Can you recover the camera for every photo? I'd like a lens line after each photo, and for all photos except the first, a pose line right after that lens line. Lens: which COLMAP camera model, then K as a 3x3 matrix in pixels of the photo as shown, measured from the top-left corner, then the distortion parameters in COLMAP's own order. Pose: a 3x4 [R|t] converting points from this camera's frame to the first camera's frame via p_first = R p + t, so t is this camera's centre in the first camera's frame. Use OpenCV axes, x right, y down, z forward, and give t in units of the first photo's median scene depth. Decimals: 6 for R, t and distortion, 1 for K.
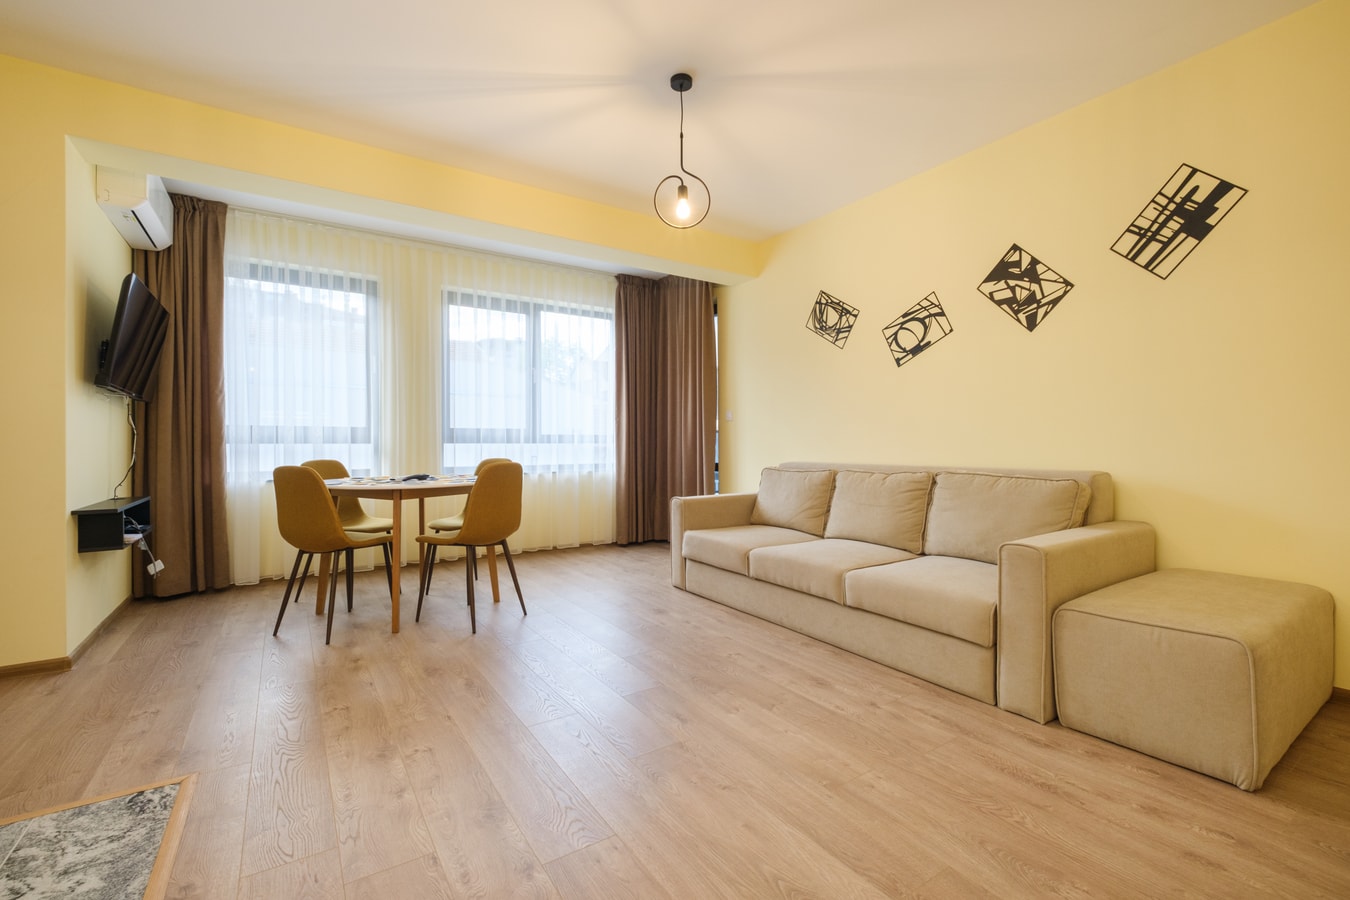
lens RADIAL K [[581.5, 0, 674.5], [0, 581.5, 443.4], [0, 0, 1]] dist [0.013985, -0.012652]
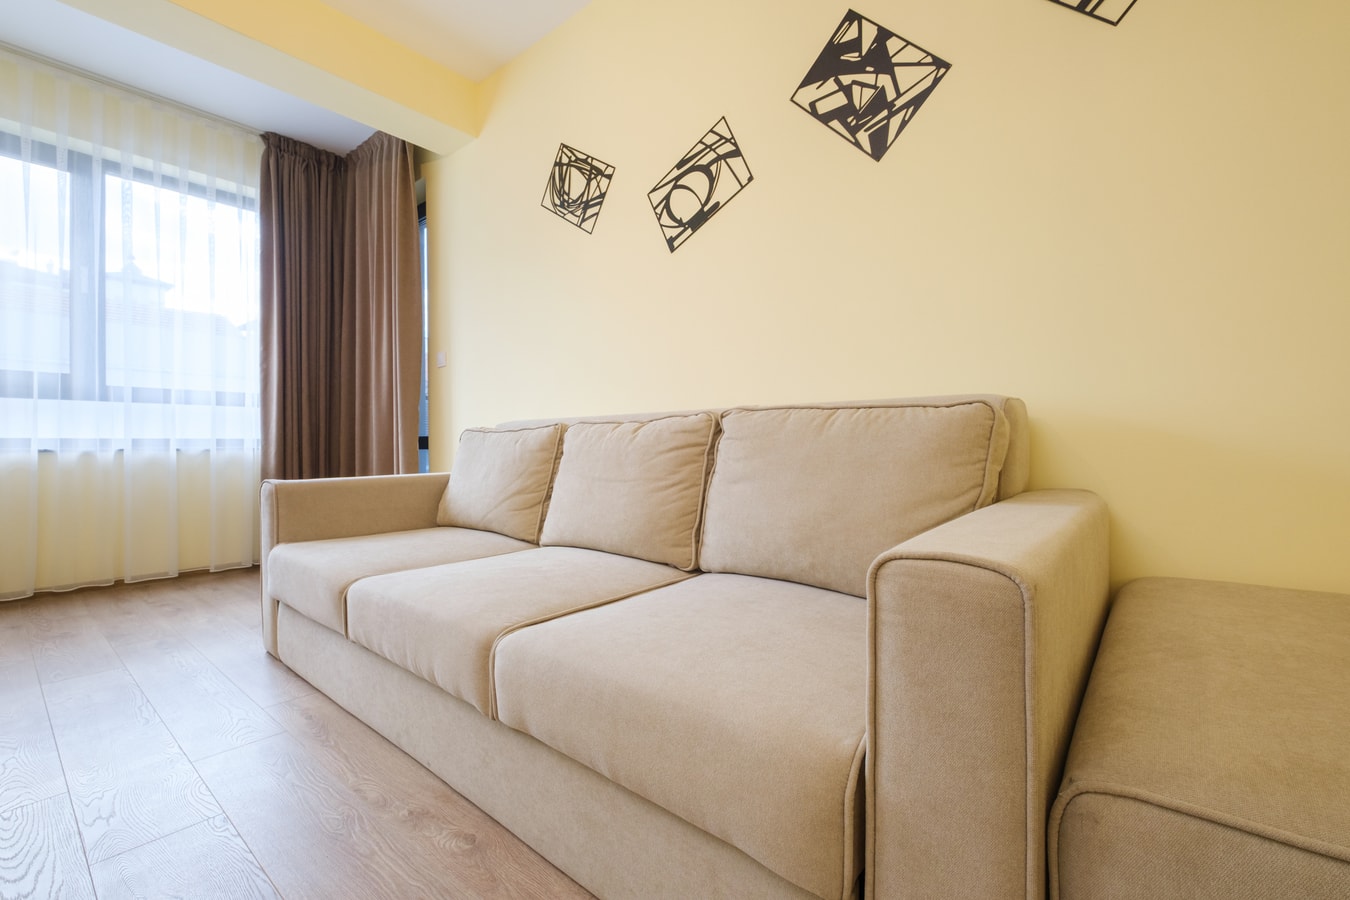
lens RADIAL K [[577.5, 0, 672.6], [0, 577.5, 445.2], [0, 0, 1]] dist [-0.001238, -0.003016]
pose [[0.959298, -0.004224, 0.282365, 0.226770], [0.003966, 0.999991, 0.001484, 0.068678], [-0.282369, -0.000303, 0.959306, 0.450308]]
